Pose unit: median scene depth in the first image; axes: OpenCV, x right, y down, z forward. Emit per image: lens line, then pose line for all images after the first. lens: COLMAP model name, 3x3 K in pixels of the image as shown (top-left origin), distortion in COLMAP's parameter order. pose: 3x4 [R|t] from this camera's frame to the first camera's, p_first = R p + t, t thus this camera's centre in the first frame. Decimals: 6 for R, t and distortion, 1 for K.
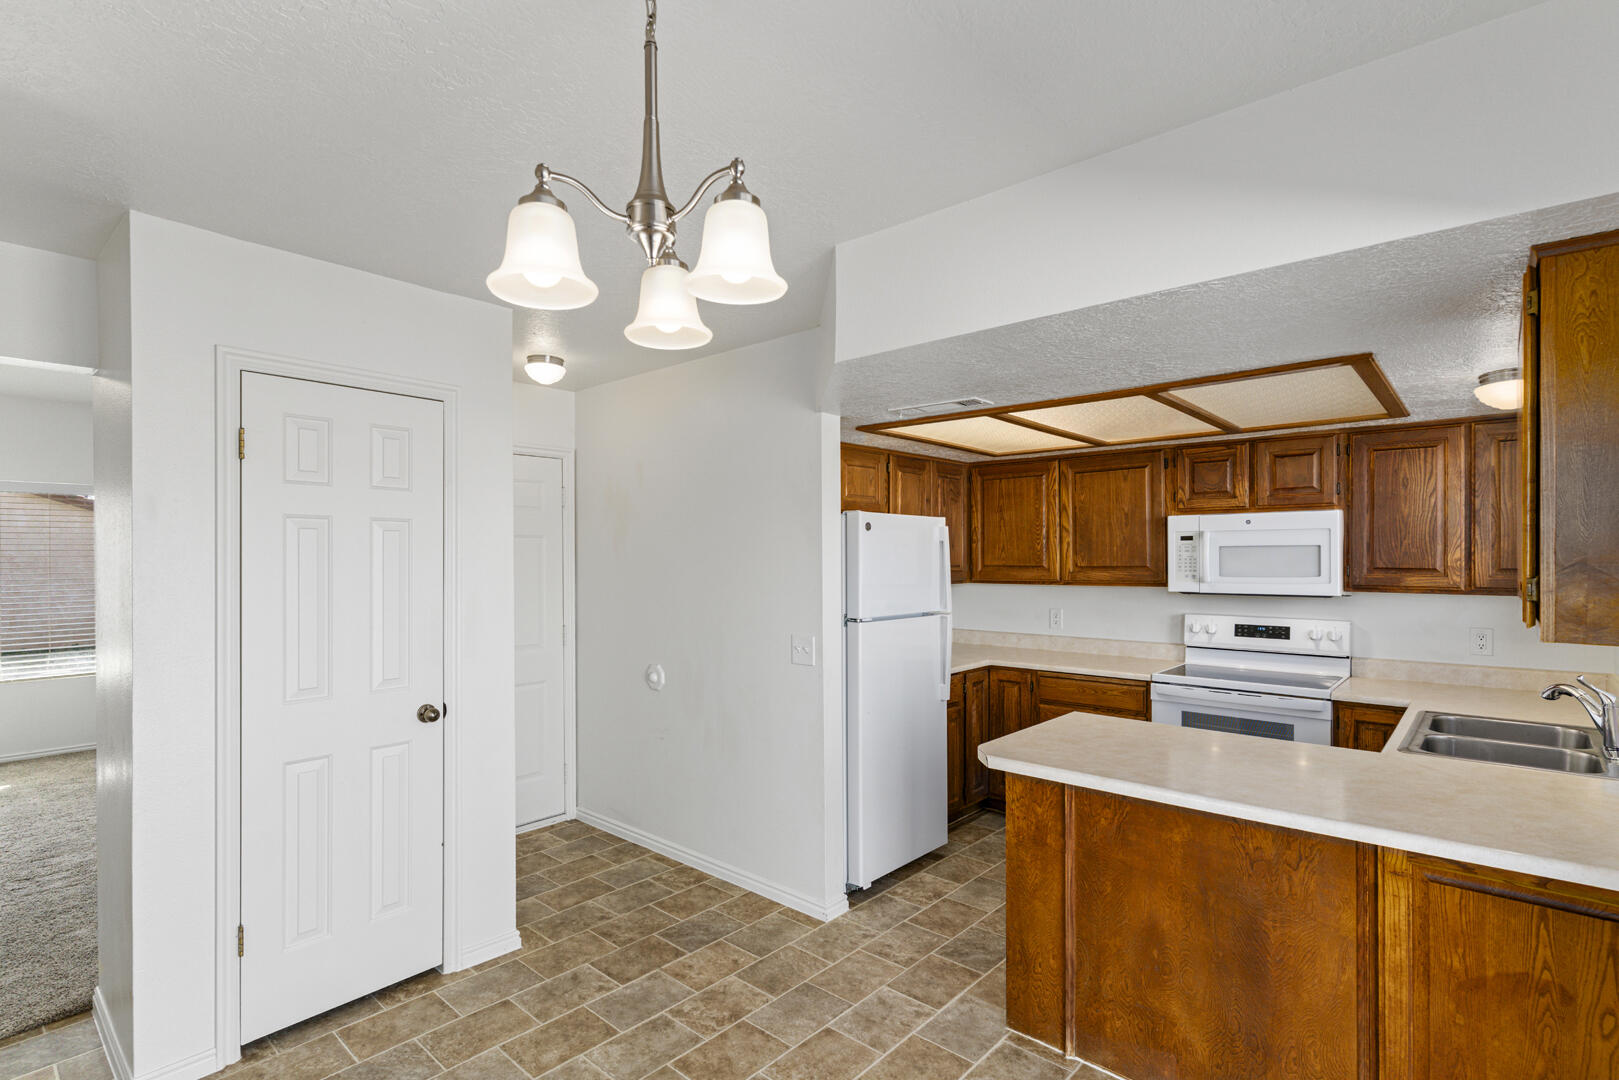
lens RADIAL K [[779.7, 0, 810.9], [0, 779.7, 551.1], [0, 0, 1]] dist [0.004623, 0.000233]
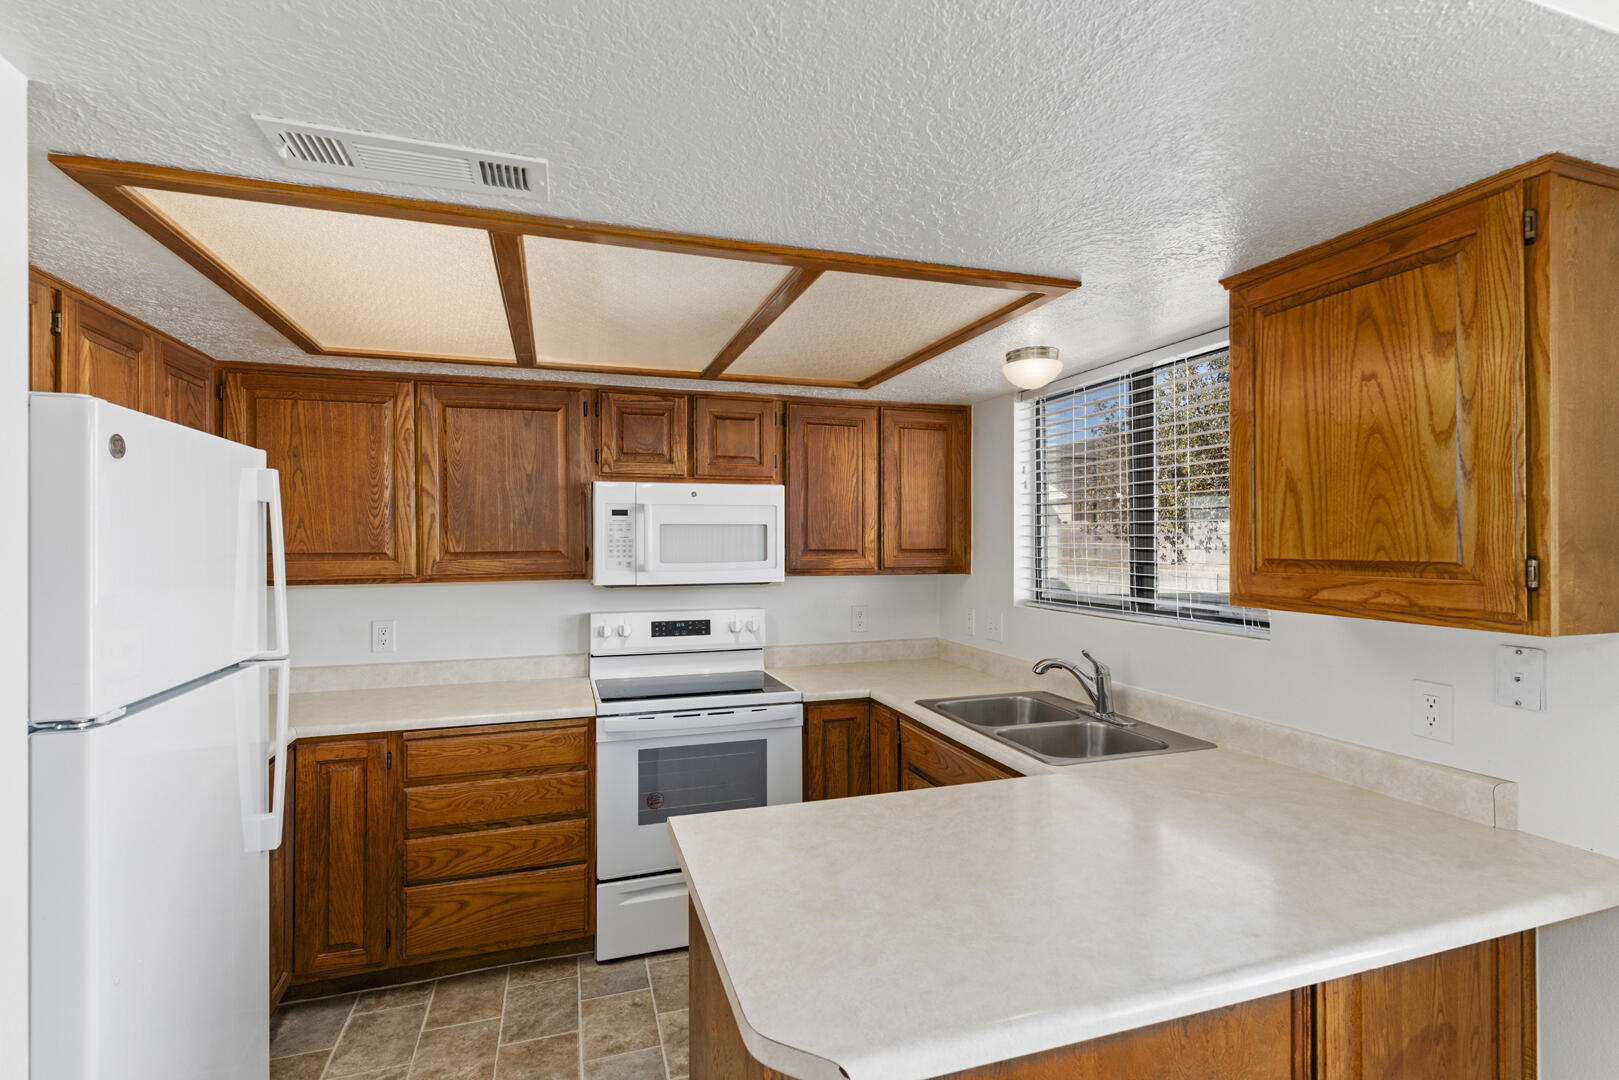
lens RADIAL K [[765.6, 0, 814.0], [0, 765.6, 538.3], [0, 0, 1]] dist [0.001997, 0.000725]
pose [[0.500609, 0.001997, 0.865671, -0.059993], [-0.005759, 0.999983, 0.001024, 0.006428], [-0.865655, -0.005498, 0.500612, 0.504230]]
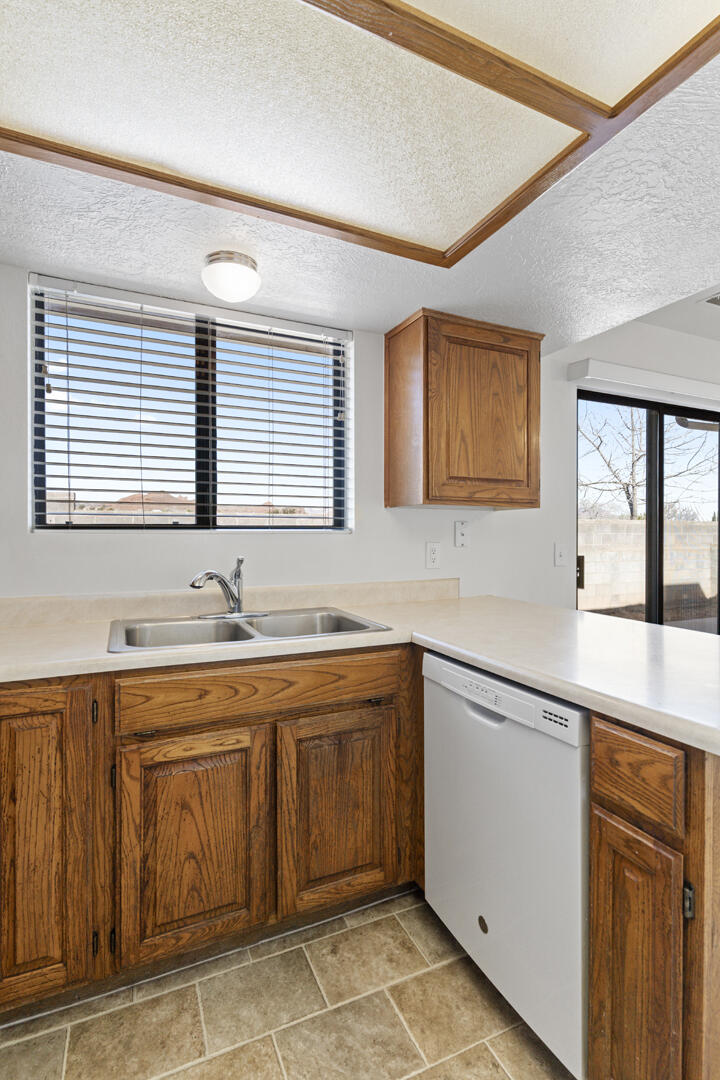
lens RADIAL K [[523.6, 0, 360.0], [0, 523.6, 540.0], [0, 0, 1]] dist [0.001947, 0.000552]
pose [[-0.917224, -0.004873, 0.398343, 0.321103], [-0.004242, 0.999988, 0.002468, 0.083533], [-0.398350, 0.000574, -0.917233, 1.045409]]
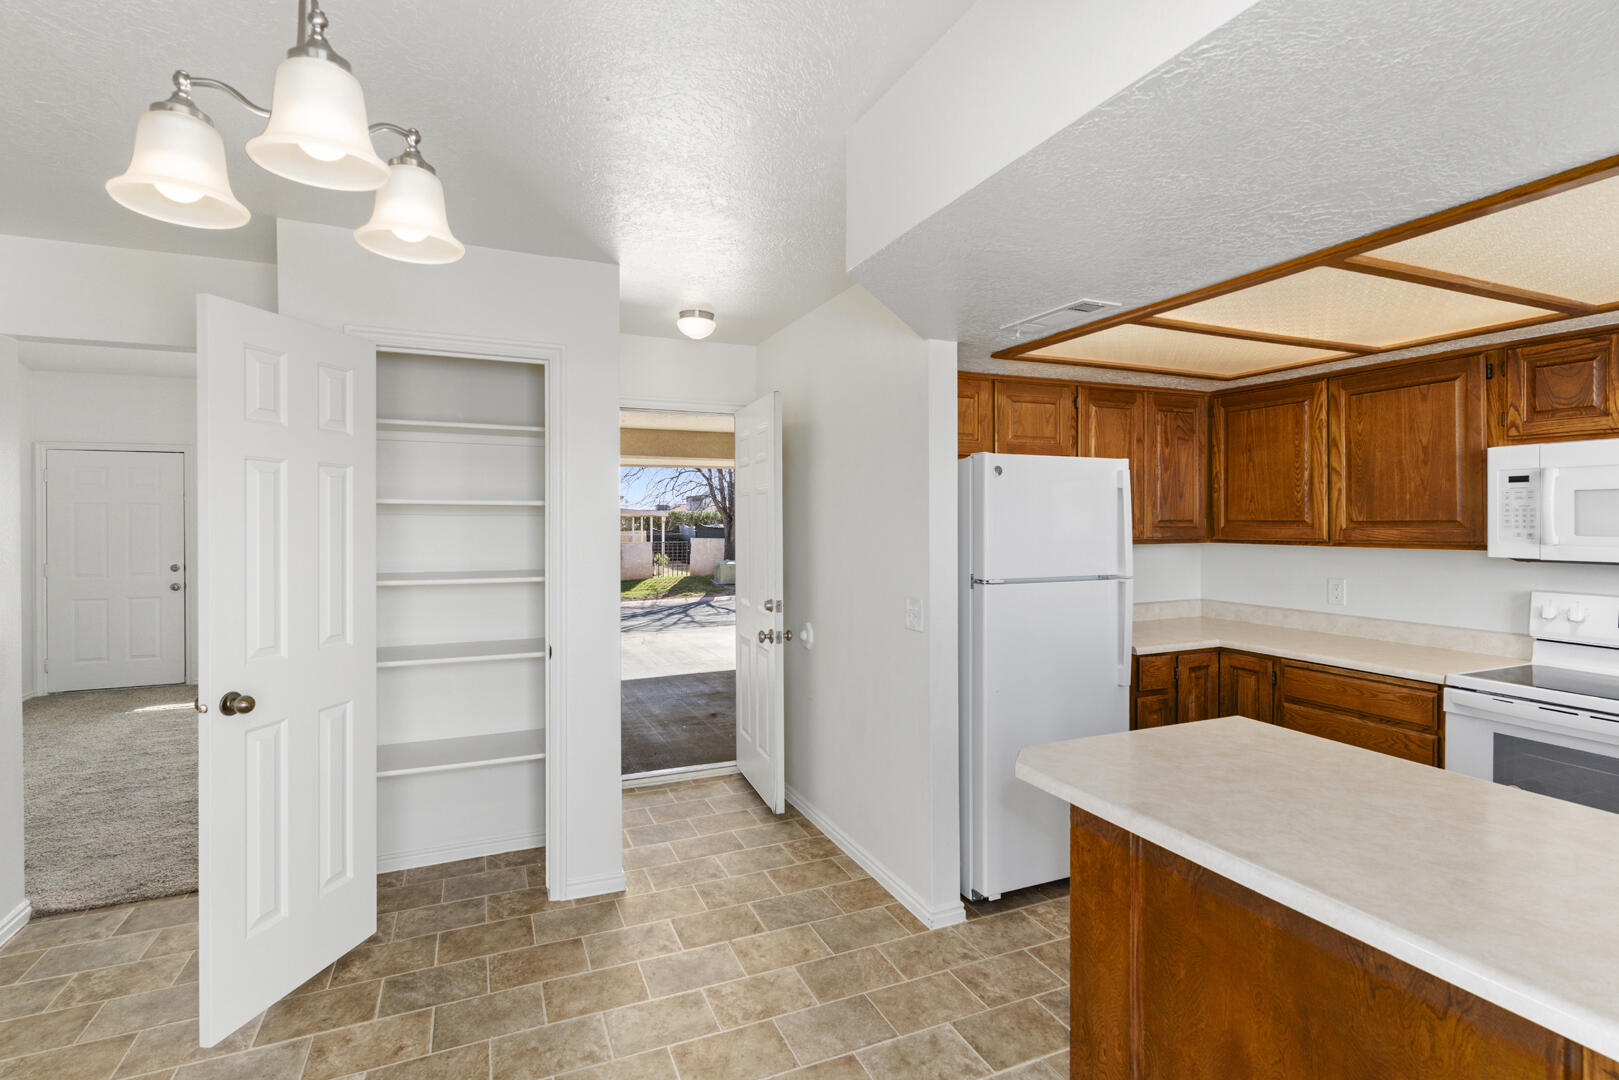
lens RADIAL K [[784.9, 0, 822.0], [0, 784.9, 516.5], [0, 0, 1]] dist [0.001947, 0.000552]
pose [[0.911156, -0.000118, -0.412062, 0.224450], [0.002671, 0.999981, 0.005620, 0.011161], [0.412054, -0.006222, 0.911138, 0.135516]]
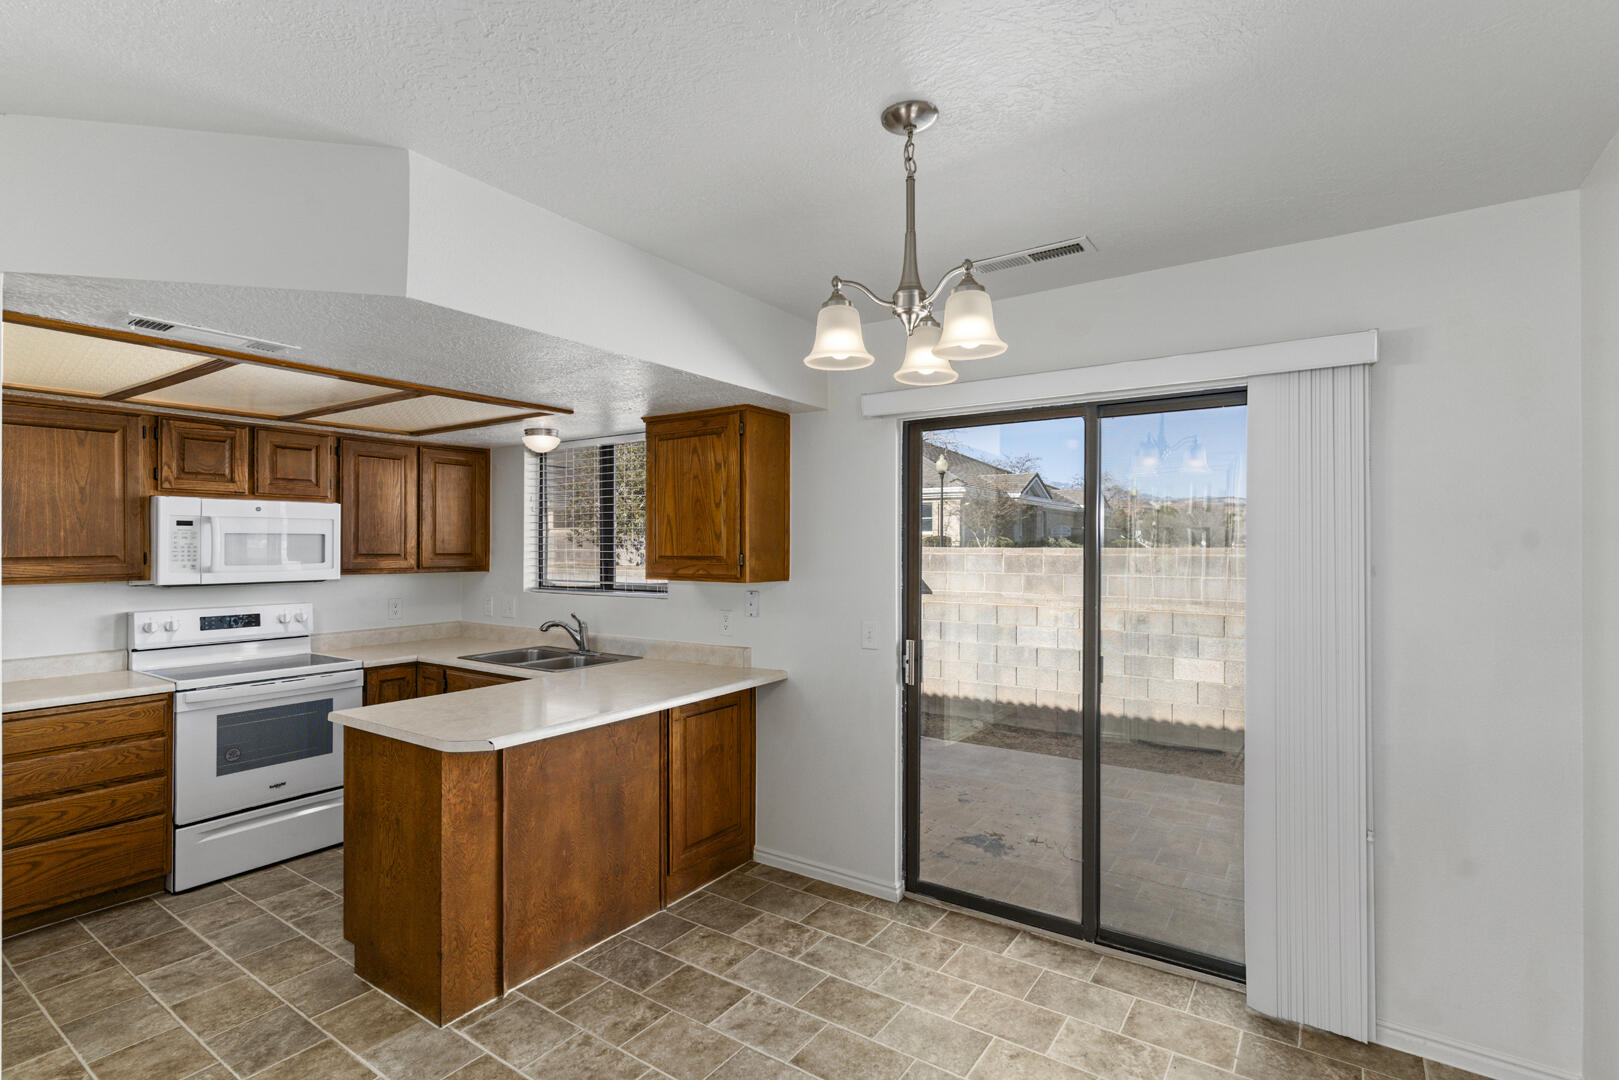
lens RADIAL K [[765.6, 0, 814.0], [0, 765.6, 538.3], [0, 0, 1]] dist [0.001997, 0.000725]
pose [[-0.130318, 0.011019, 0.991411, -0.494374], [-0.007780, 0.999896, -0.012136, 0.005795], [-0.991442, -0.009295, -0.130218, 0.435031]]
